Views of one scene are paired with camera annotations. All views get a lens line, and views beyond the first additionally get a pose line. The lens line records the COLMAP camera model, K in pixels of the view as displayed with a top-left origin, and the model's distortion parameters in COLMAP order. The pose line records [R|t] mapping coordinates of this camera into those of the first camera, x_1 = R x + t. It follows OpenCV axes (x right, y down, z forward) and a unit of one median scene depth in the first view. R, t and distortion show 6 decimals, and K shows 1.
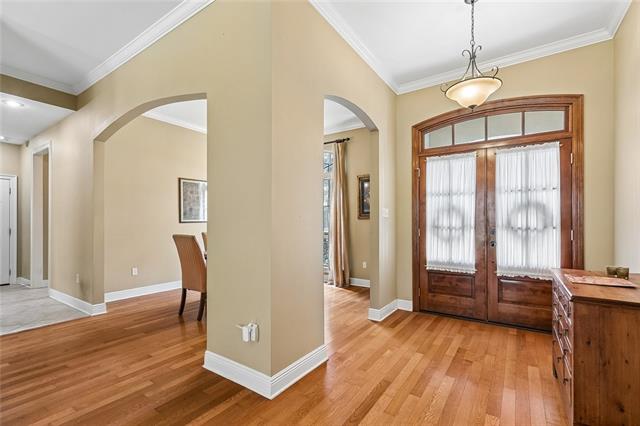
lens RADIAL K [[292.9, 0, 328.7], [0, 292.9, 220.9], [0, 0, 1]] dist [0.006278, 0.000697]
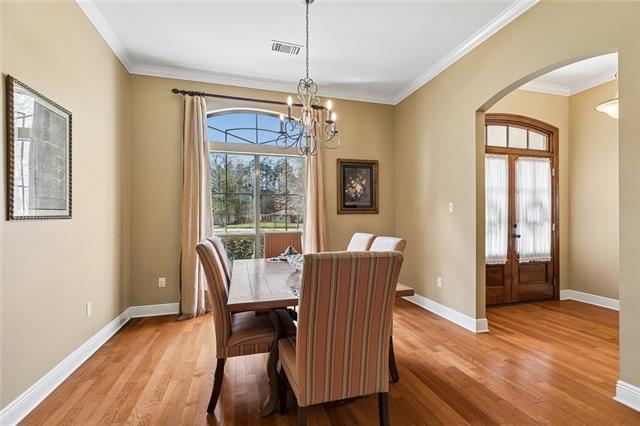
lens RADIAL K [[292.9, 0, 318.5], [0, 292.9, 214.0], [0, 0, 1]] dist [0.006278, 0.000697]
pose [[0.650604, 0.016787, 0.759232, -0.866689], [0.004841, 0.999644, -0.026251, 0.018098], [-0.759402, 0.020755, 0.650291, 0.857865]]
